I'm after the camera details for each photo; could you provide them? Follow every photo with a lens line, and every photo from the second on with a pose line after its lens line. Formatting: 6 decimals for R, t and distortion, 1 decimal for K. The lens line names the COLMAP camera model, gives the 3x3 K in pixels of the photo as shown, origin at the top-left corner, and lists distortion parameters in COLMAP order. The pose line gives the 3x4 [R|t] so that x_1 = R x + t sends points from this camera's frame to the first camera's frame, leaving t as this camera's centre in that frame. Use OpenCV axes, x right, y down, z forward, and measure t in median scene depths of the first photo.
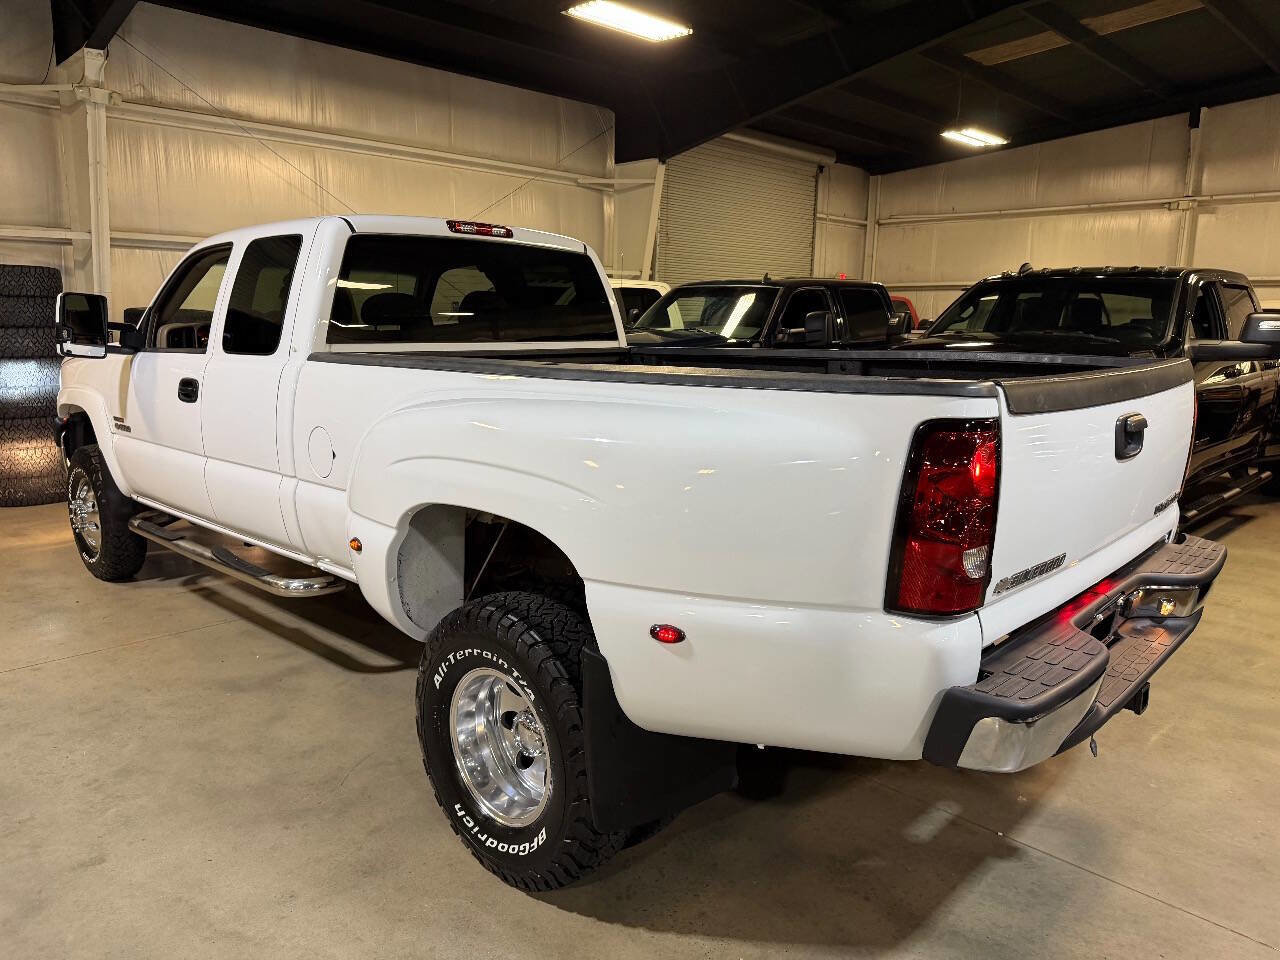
lens RADIAL K [[915.0, 0, 643.5], [0, 915.0, 474.2], [0, 0, 1]] dist [0.049683, -0.057624]
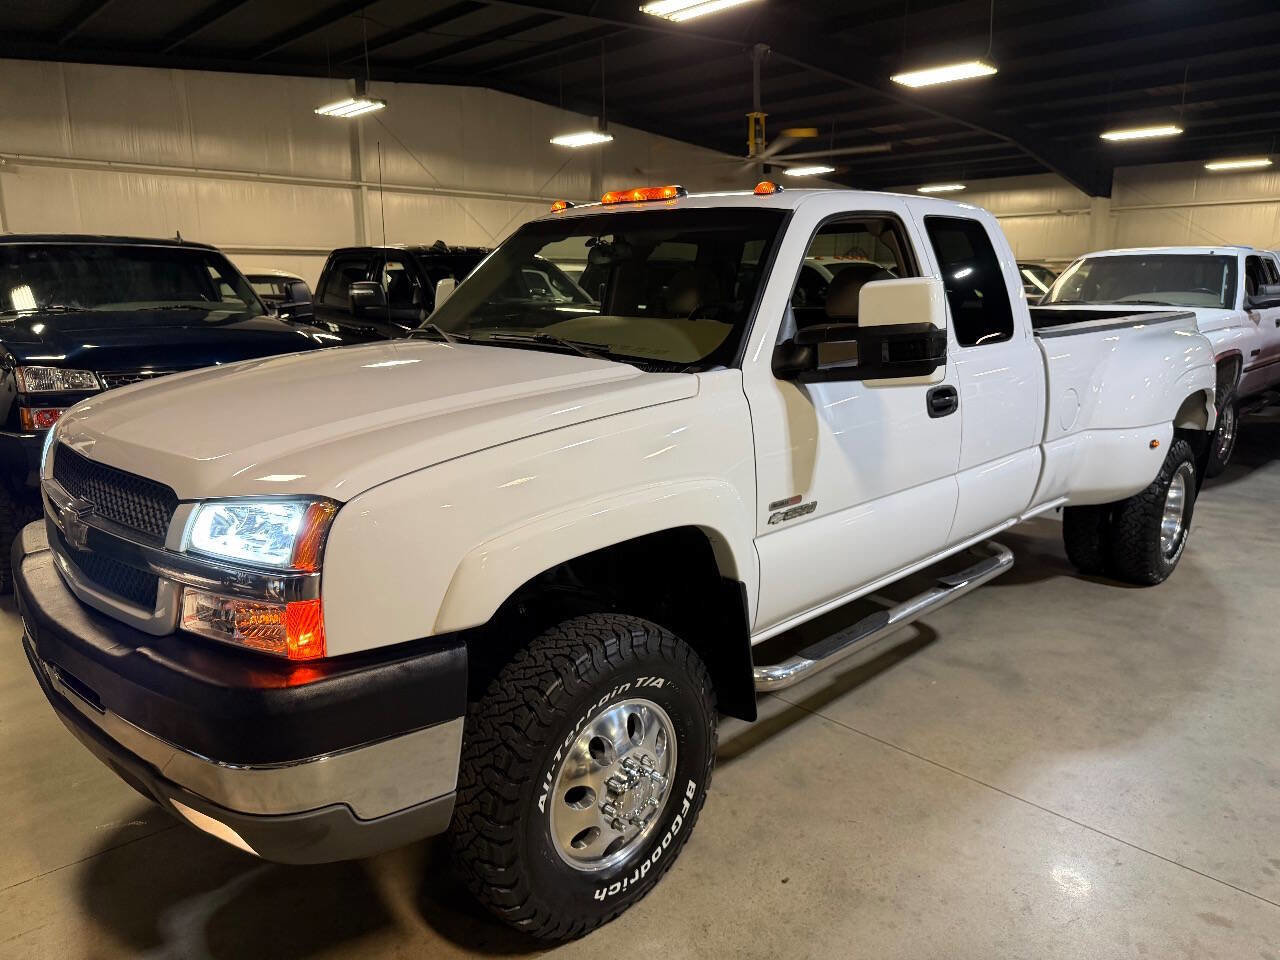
lens RADIAL K [[915.0, 0, 643.5], [0, 915.0, 474.2], [0, 0, 1]] dist [0.049683, -0.057624]
pose [[0.016738, -0.214545, 0.976571, -1.772425], [0.169602, 0.963163, 0.208693, -0.332068], [-0.985371, 0.162135, 0.052509, 1.686909]]
